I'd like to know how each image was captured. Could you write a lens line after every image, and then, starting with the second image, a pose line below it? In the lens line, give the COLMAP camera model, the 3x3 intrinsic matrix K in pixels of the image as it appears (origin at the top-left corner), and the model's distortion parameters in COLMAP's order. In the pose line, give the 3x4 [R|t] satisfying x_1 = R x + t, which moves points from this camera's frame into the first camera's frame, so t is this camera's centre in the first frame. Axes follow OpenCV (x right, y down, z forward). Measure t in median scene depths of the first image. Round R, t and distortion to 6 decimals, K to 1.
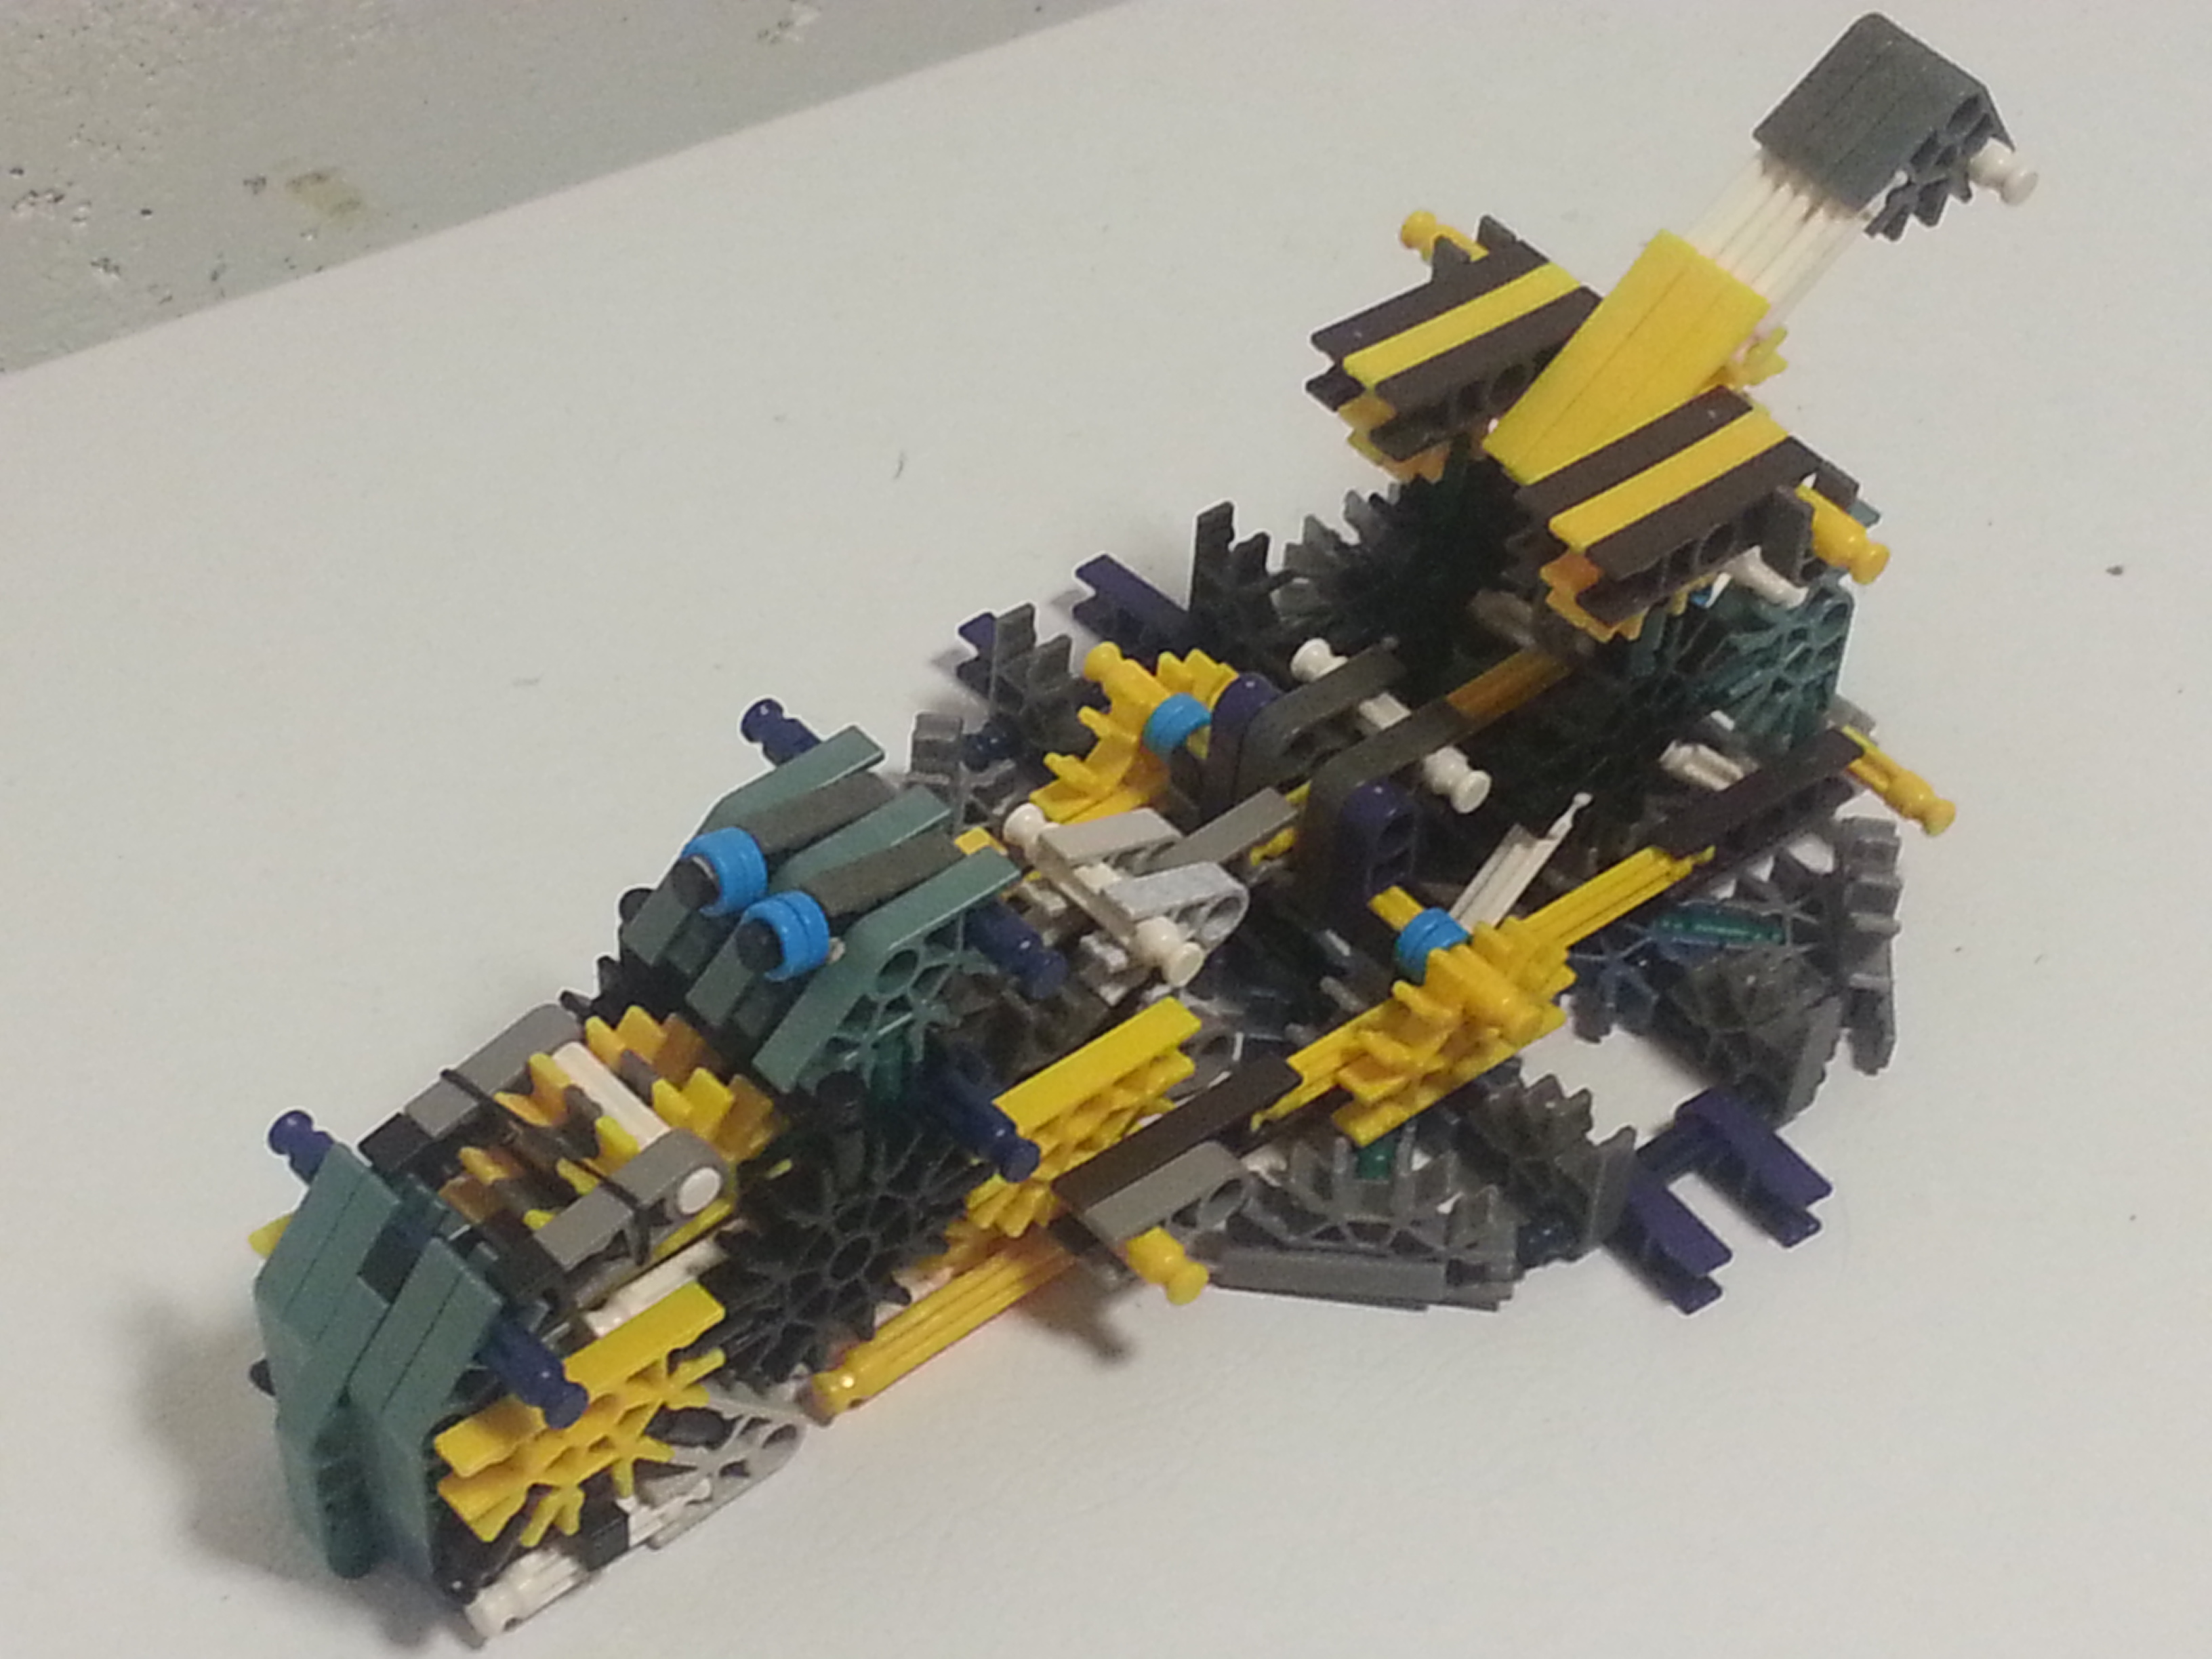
lens RADIAL K [[4695.8, 0, 1043.5], [0, 4695.8, 830.8], [0, 0, 1]] dist [0.014326, -0.221838]
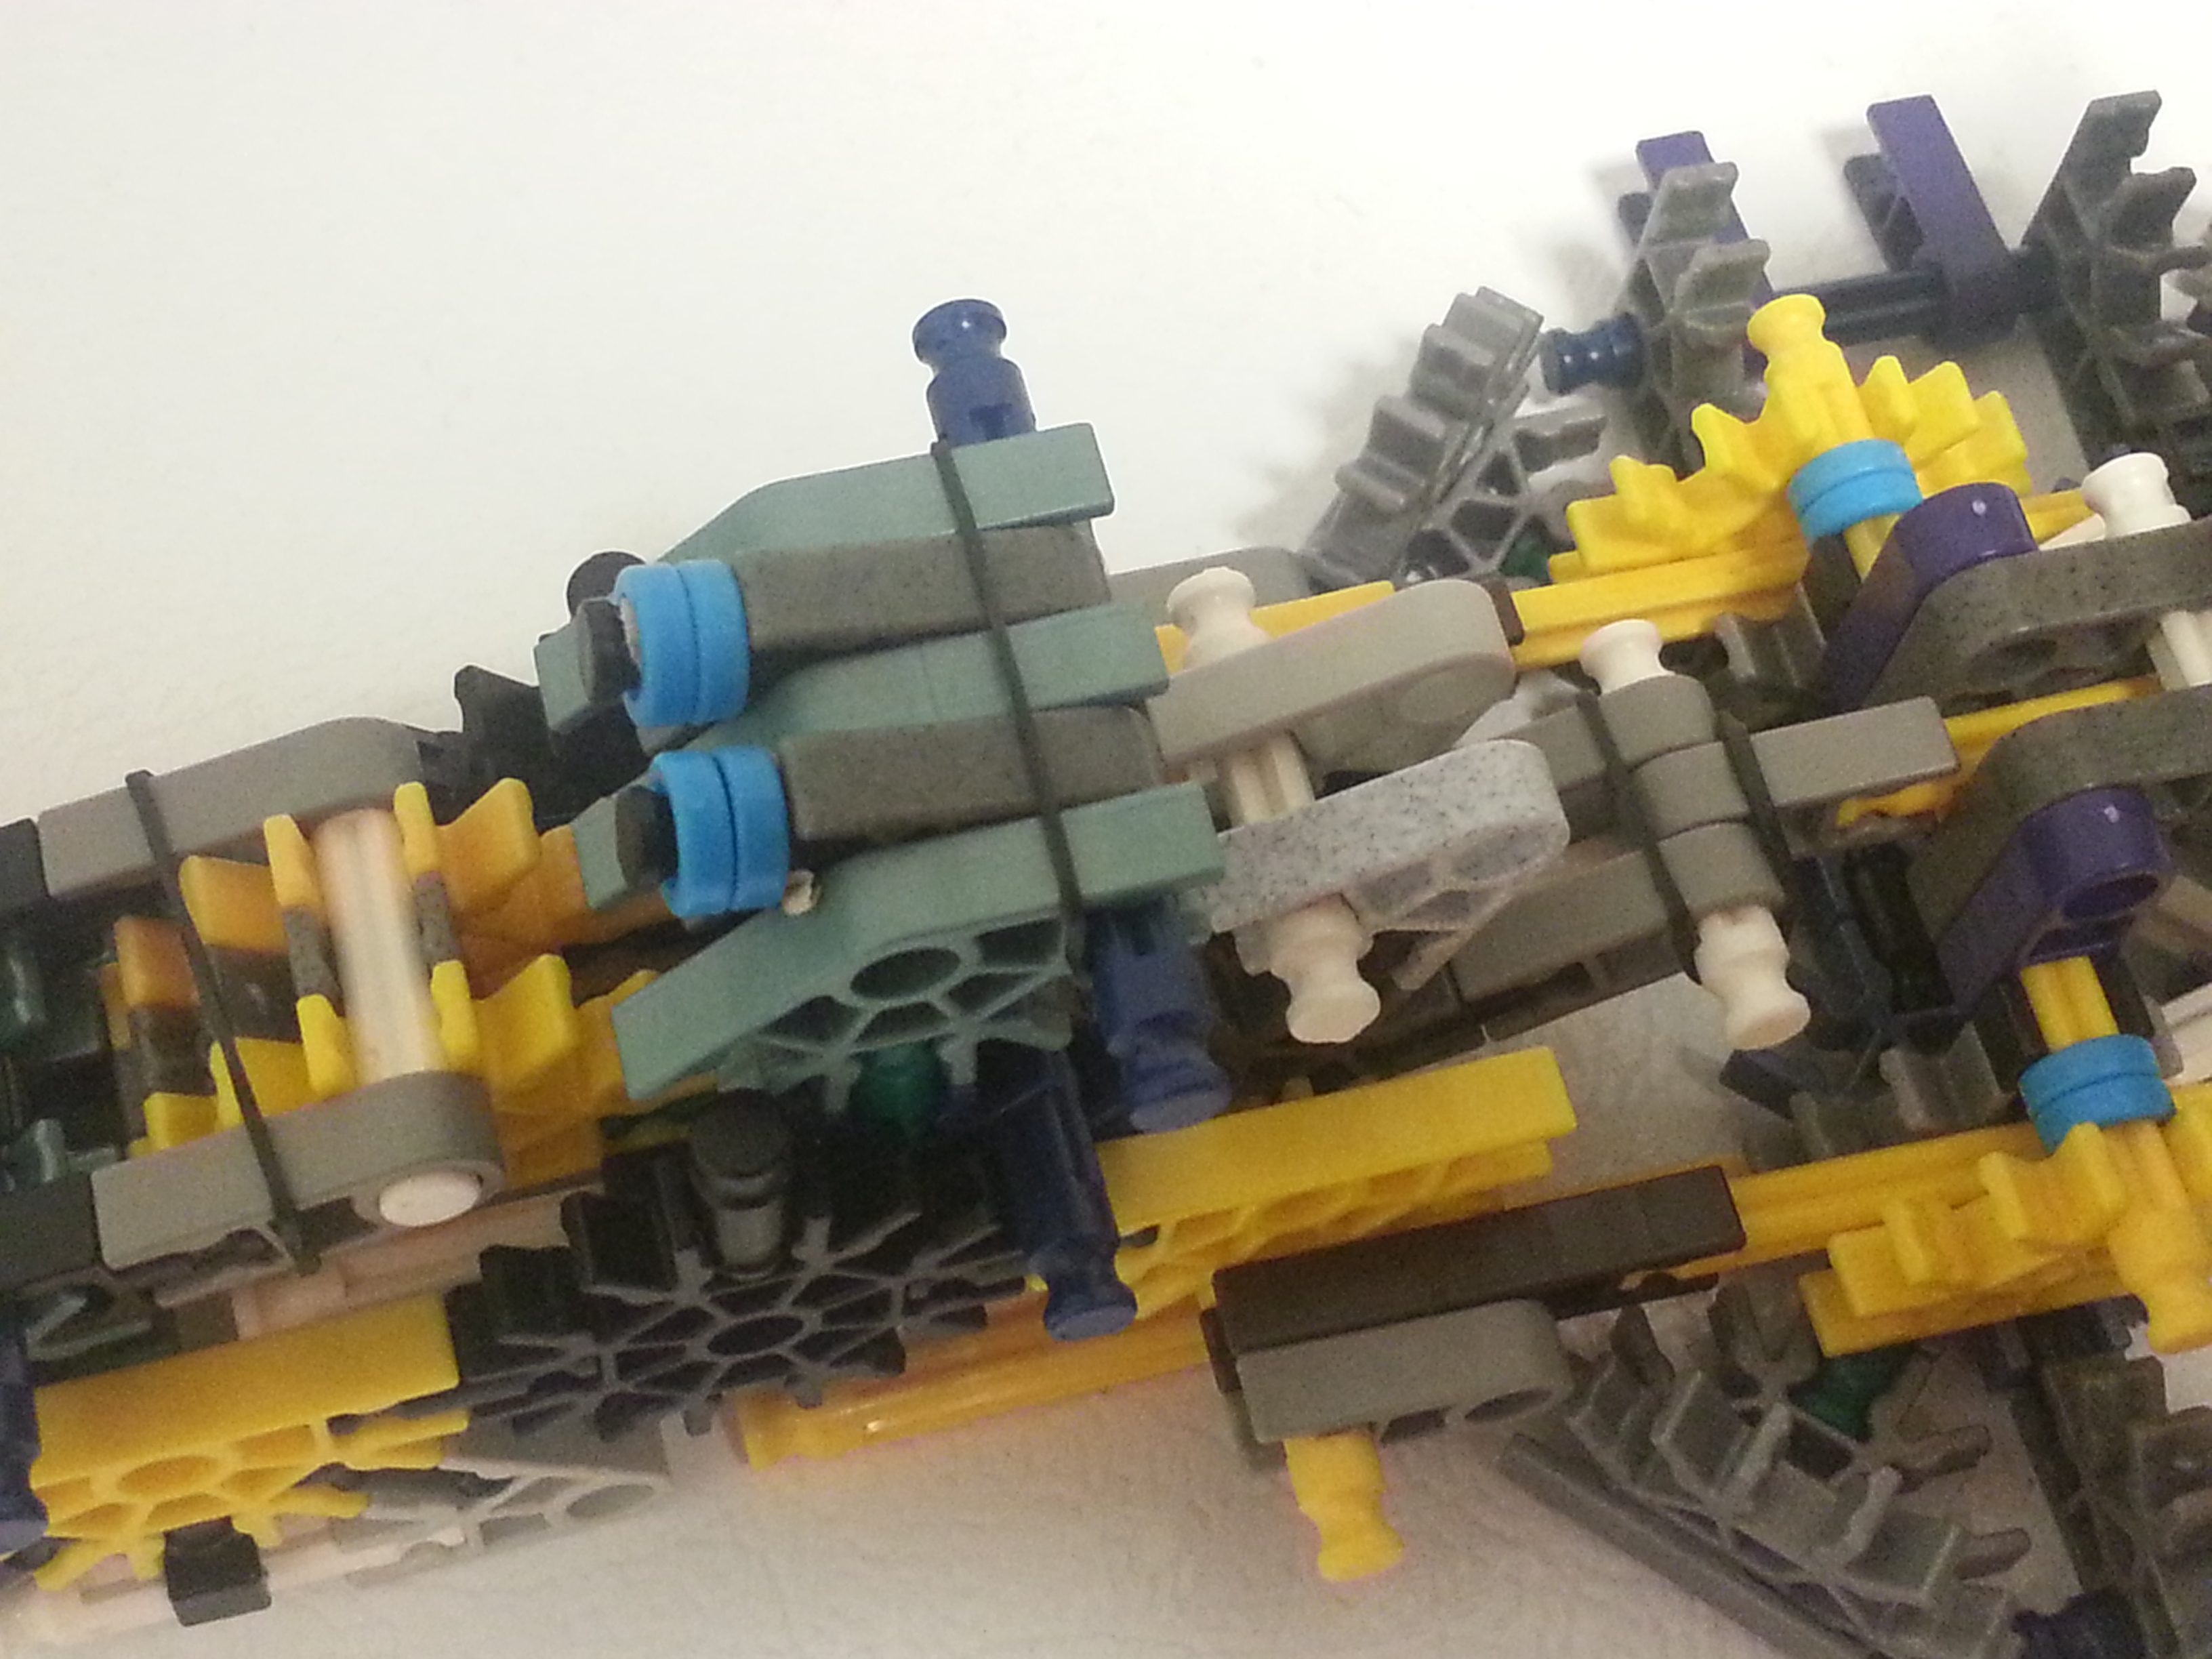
lens RADIAL K [[3450.4, 0, 1051.2], [0, 3450.4, 793.3], [0, 0, 1]] dist [0.089905, 0.143448]
pose [[0.894940, 0.390673, -0.215537, 0.048604], [-0.312360, 0.893515, 0.322585, -0.098906], [0.318611, -0.221370, 0.921674, 0.606593]]
